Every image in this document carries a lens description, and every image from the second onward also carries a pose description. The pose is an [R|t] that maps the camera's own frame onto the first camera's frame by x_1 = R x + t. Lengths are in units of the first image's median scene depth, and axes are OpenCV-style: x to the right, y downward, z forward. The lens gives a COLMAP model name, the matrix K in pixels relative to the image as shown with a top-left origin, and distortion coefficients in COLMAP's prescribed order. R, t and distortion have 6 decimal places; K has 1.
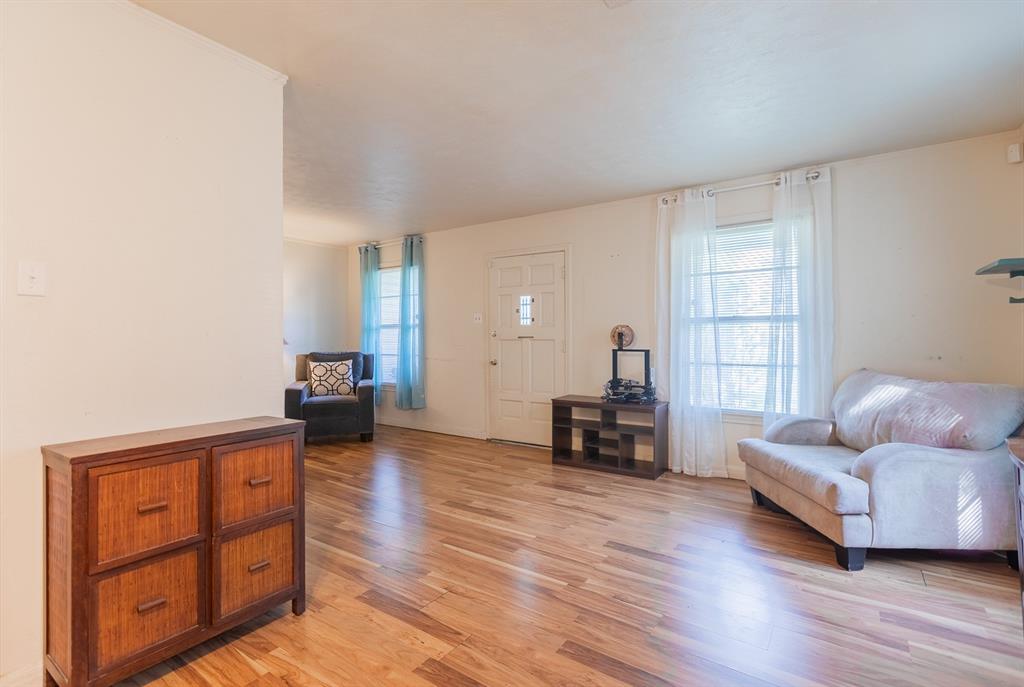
lens RADIAL K [[478.0, 0, 512.0], [0, 478.0, 343.5], [0, 0, 1]] dist [0.013100, -0.000640]
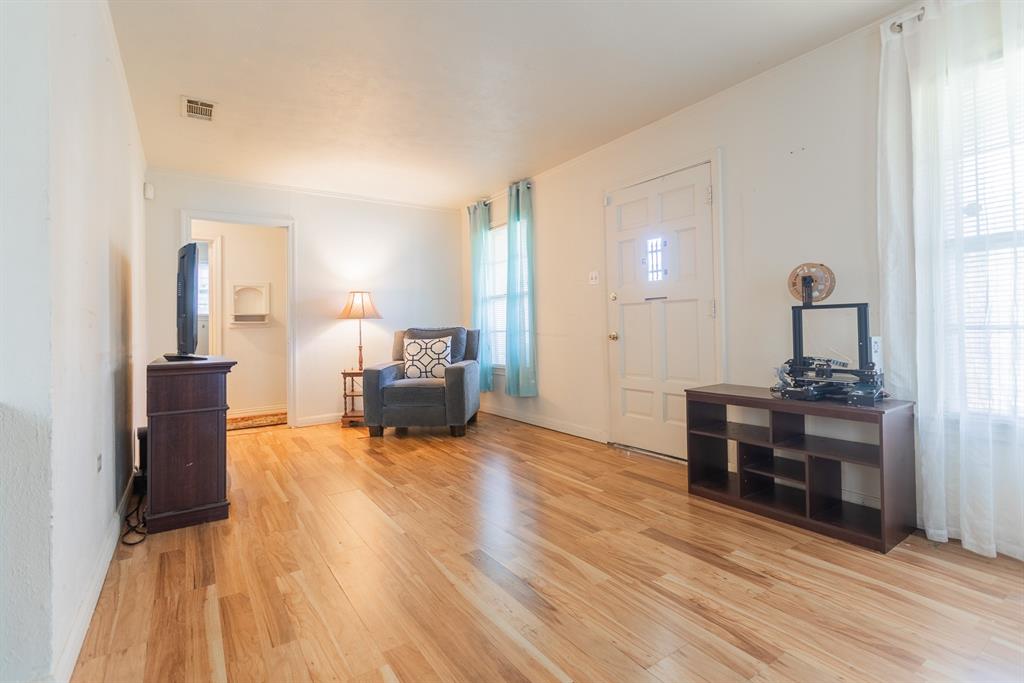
lens RADIAL K [[479.1, 0, 526.2], [0, 479.1, 324.6], [0, 0, 1]] dist [0.012144, -0.000129]
pose [[0.936257, -0.018630, -0.350822, 0.109590], [0.012726, 0.999736, -0.019128, 0.040181], [0.351086, 0.013444, 0.936247, 0.333668]]
